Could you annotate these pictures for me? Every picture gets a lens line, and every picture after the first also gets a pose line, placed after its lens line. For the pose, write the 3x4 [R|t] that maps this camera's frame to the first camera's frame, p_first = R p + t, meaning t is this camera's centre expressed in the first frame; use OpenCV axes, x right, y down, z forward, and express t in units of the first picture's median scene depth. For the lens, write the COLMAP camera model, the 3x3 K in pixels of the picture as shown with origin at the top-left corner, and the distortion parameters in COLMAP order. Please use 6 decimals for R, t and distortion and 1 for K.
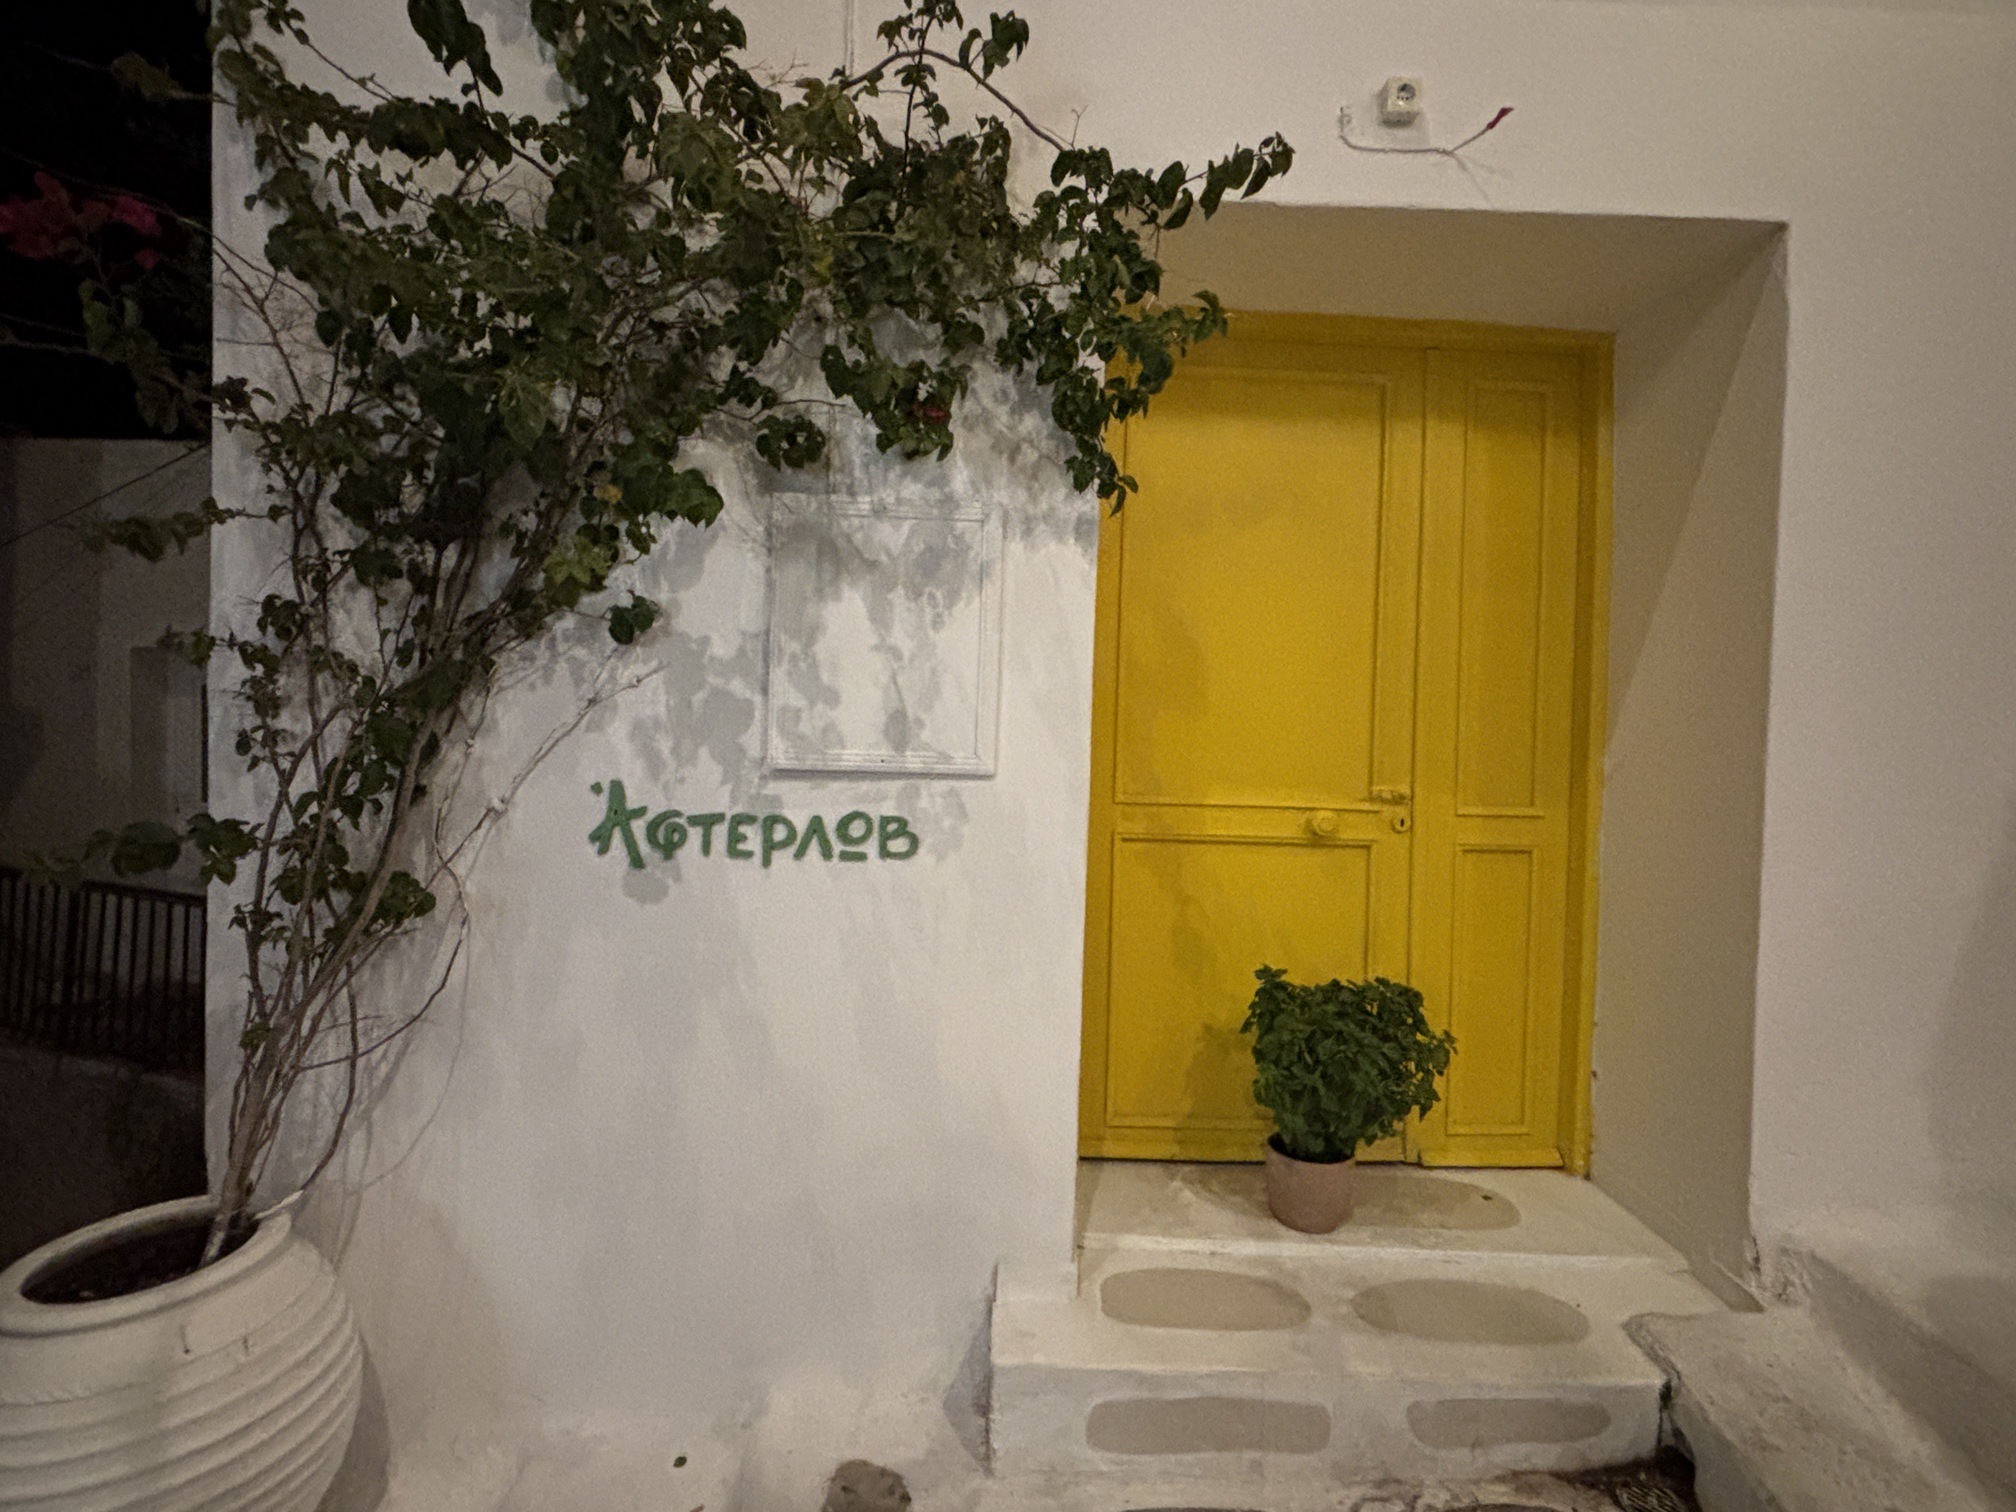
lens RADIAL K [[1029.5, 0, 1004.3], [0, 1029.5, 748.8], [0, 0, 1]] dist [0.014117, -0.010746]
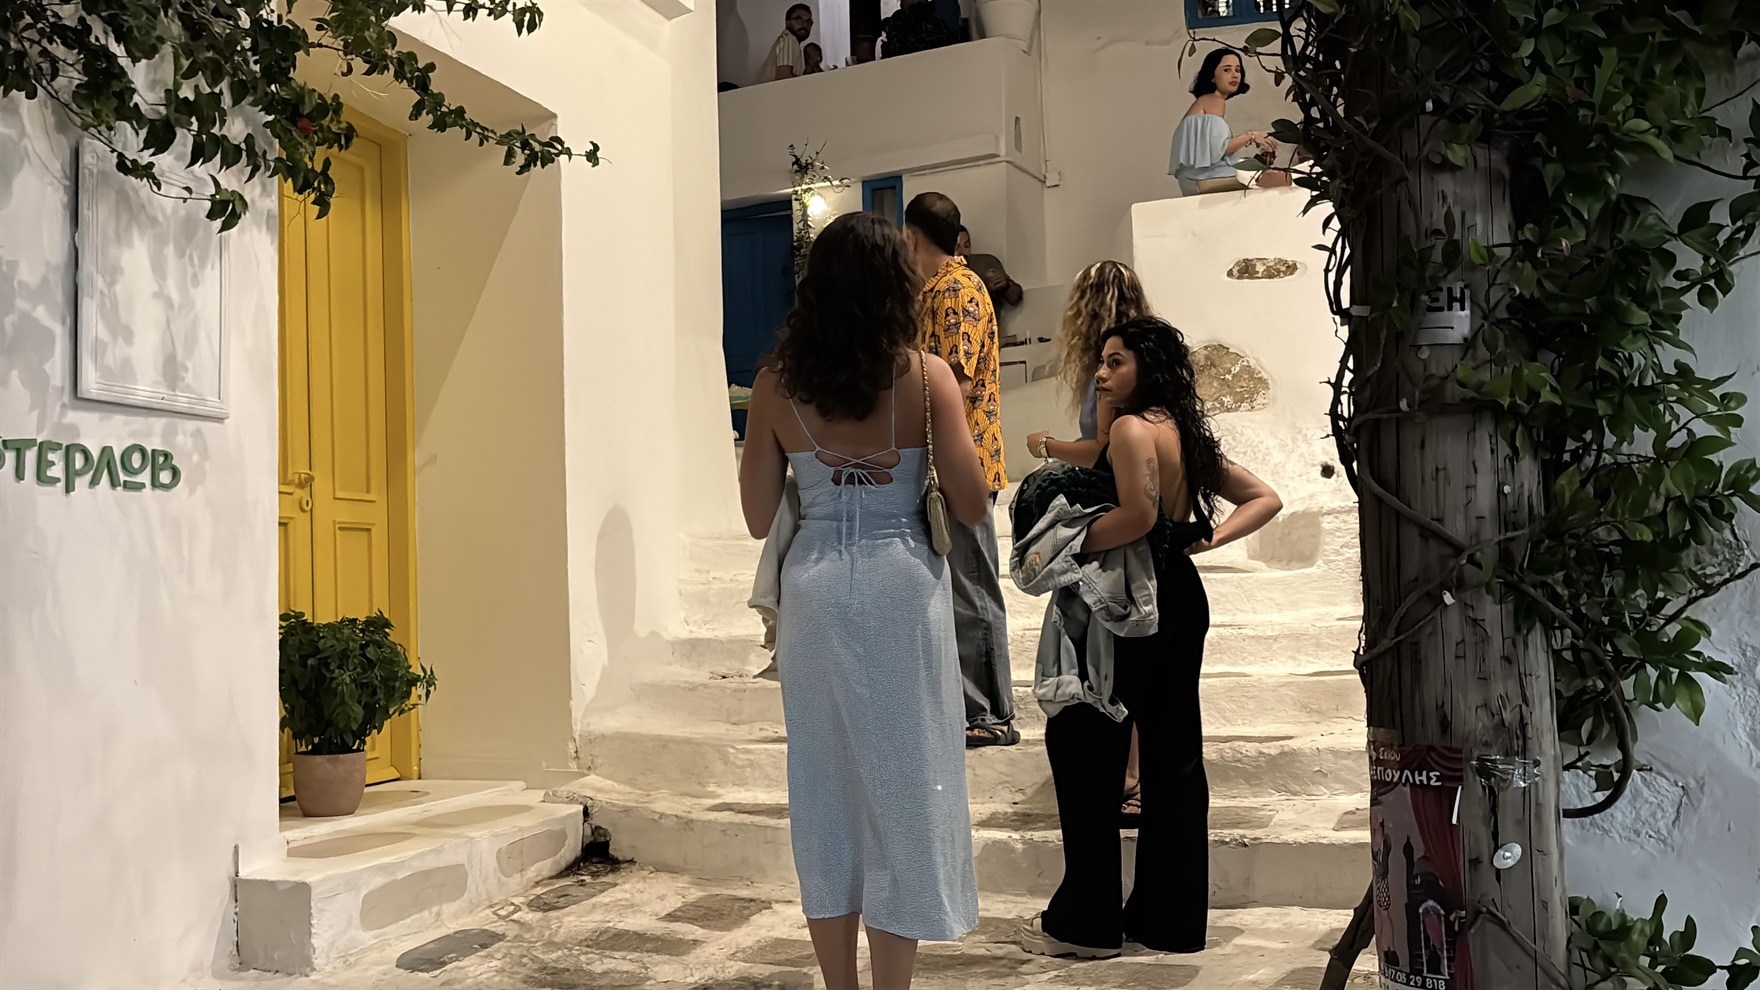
lens RADIAL K [[1623.2, 0, 880.0], [0, 1623.2, 502.7], [0, 0, 1]] dist [-0.004886, -0.057182]
pose [[0.323001, 0.020305, 0.946181, -1.493915], [0.052138, 0.997870, -0.039213, 0.229757], [-0.944961, 0.061998, 0.321254, -0.274104]]
